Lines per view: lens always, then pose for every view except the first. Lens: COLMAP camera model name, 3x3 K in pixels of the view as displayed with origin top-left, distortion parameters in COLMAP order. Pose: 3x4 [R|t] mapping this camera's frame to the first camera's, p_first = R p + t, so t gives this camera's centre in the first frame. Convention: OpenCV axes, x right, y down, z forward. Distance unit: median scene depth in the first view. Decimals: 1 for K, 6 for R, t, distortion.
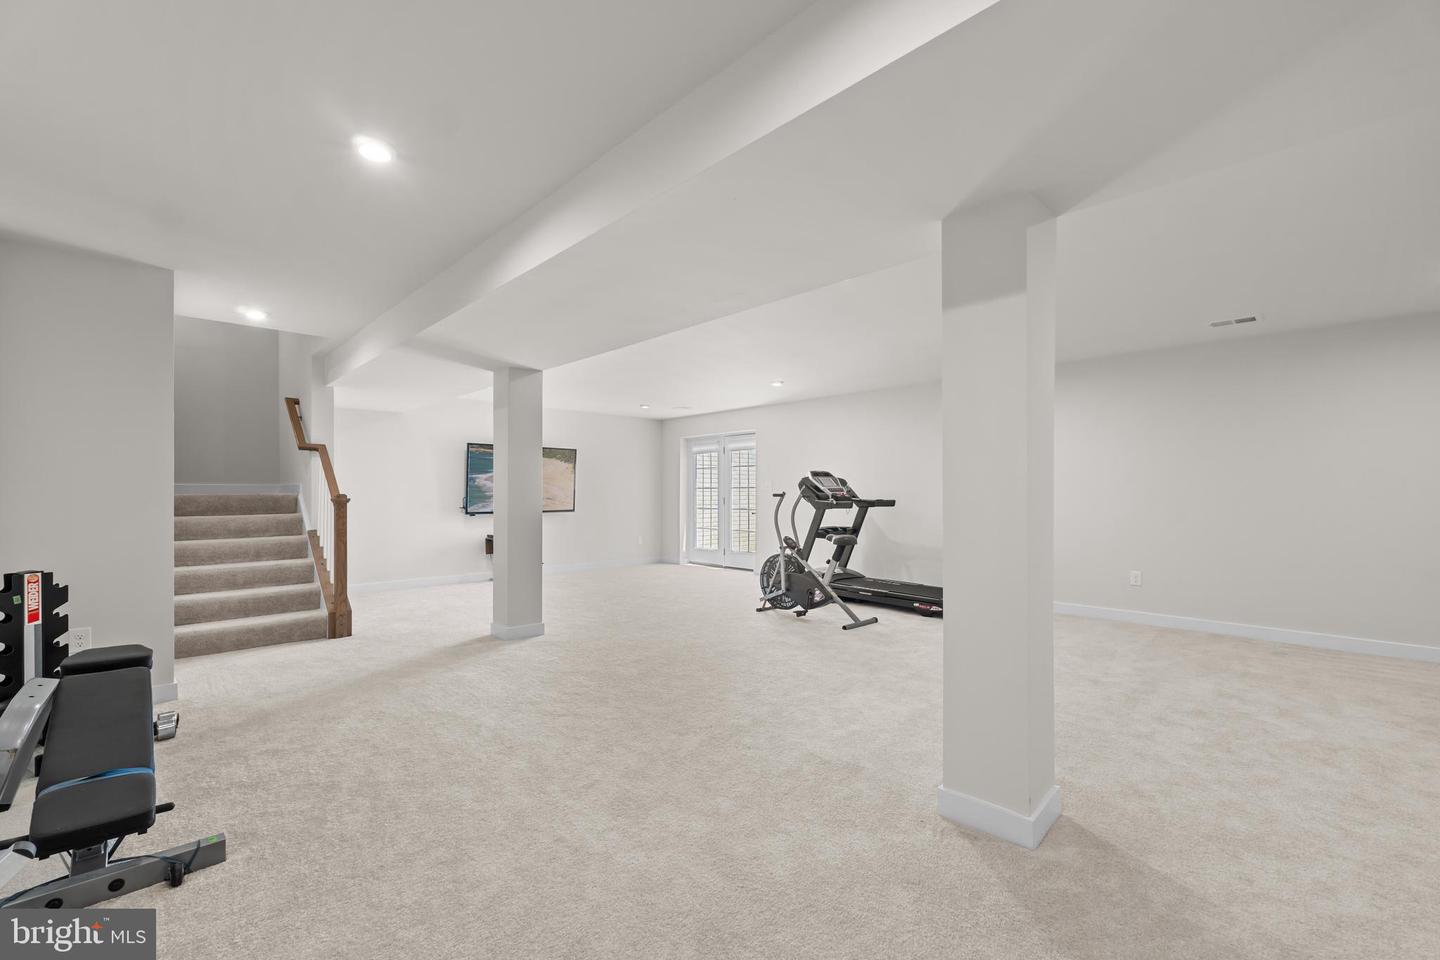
lens RADIAL K [[616.5, 0, 725.9], [0, 616.5, 480.9], [0, 0, 1]] dist [0.001274, -0.000669]
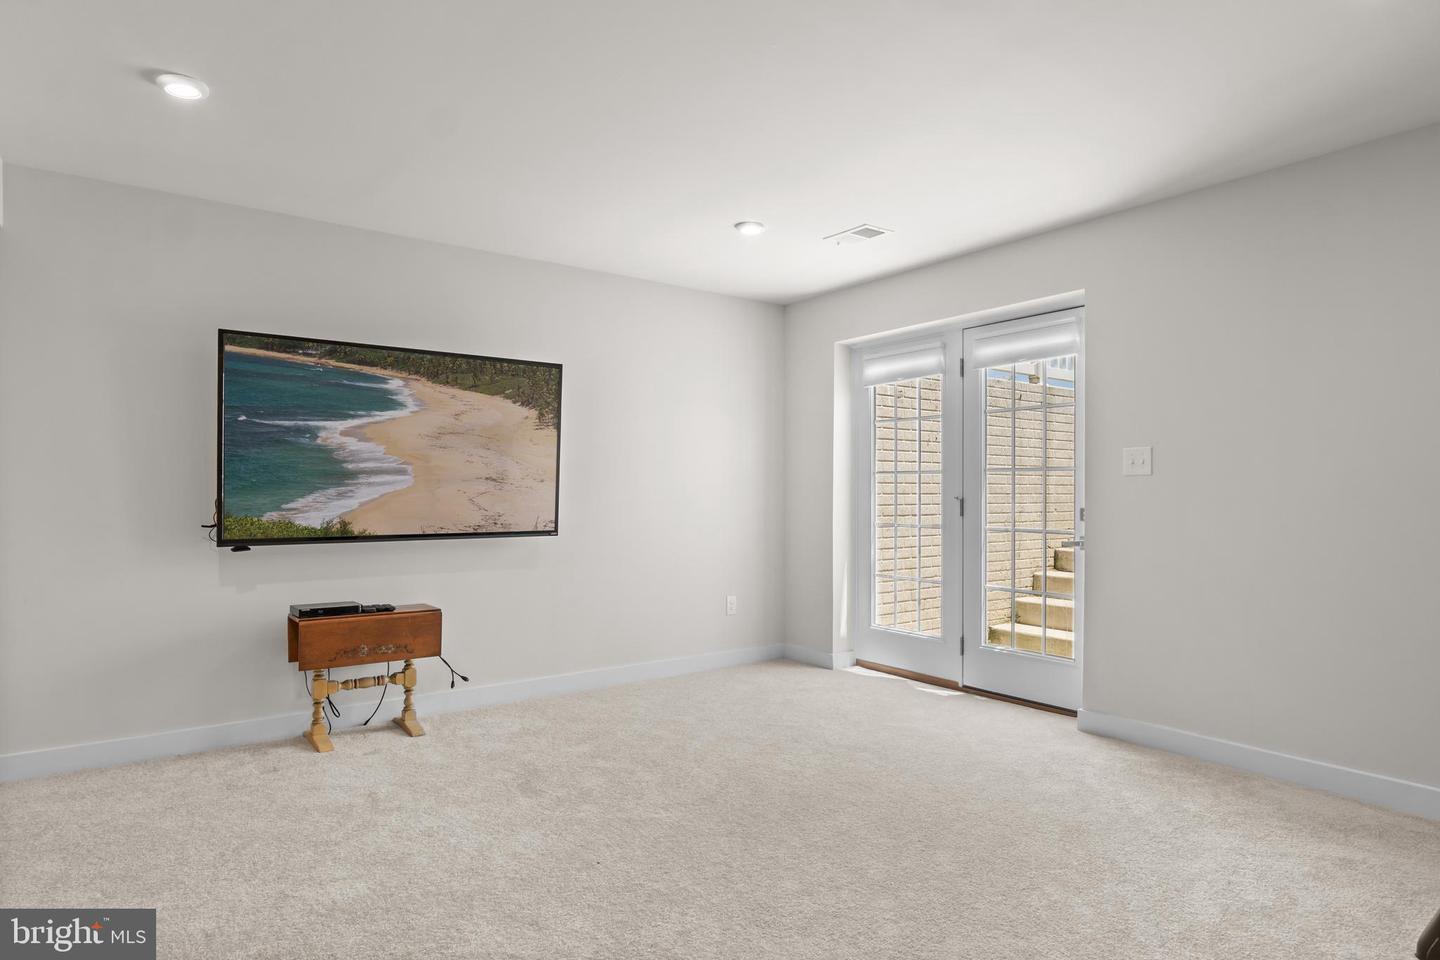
lens RADIAL K [[821.7, 0, 718.1], [0, 821.7, 475.4], [0, 0, 1]] dist [-0.001373, -0.000248]
pose [[0.990017, -0.001484, -0.140939, -0.075465], [0.001263, 0.999998, -0.001653, 0.014200], [0.140941, 0.001459, 0.990017, 0.486446]]
